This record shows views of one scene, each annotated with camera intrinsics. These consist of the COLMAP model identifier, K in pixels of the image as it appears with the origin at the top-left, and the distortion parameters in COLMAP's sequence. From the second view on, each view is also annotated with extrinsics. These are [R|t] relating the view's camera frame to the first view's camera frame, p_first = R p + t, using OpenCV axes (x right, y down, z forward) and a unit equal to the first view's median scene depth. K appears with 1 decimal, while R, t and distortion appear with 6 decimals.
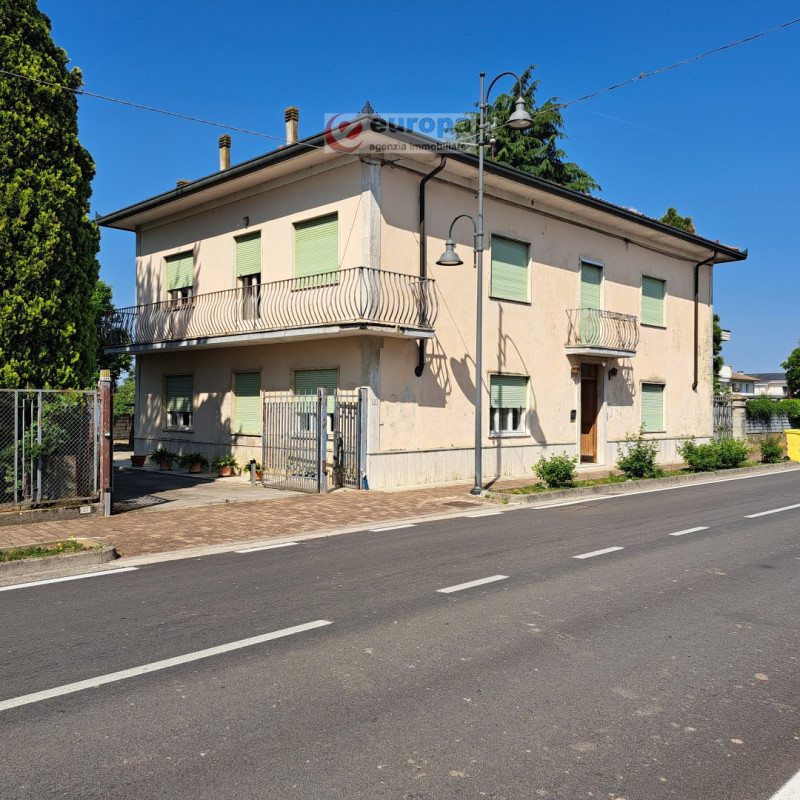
lens RADIAL K [[779.1, 0, 399.9], [0, 779.1, 379.6], [0, 0, 1]] dist [0.192080, -0.245379]
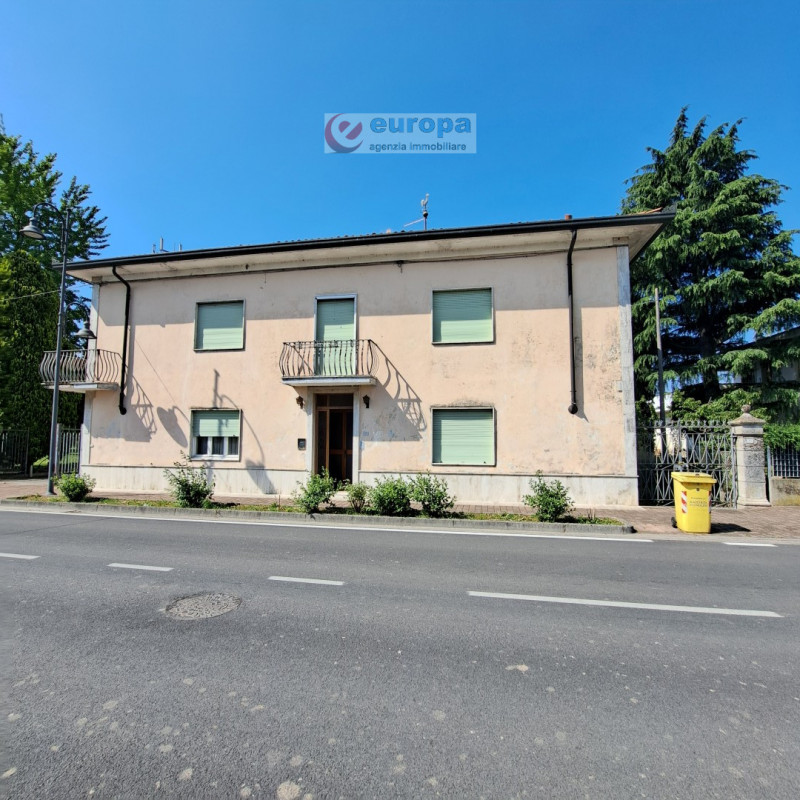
lens RADIAL K [[416.0, 0, 400.0], [0, 416.0, 400.0], [0, 0, 1]] dist [-0.001788, -0.012226]
pose [[0.546778, -0.078892, -0.833553, 0.882681], [0.025061, 0.996647, -0.077889, 0.038541], [0.836903, 0.021698, 0.546922, 0.925349]]
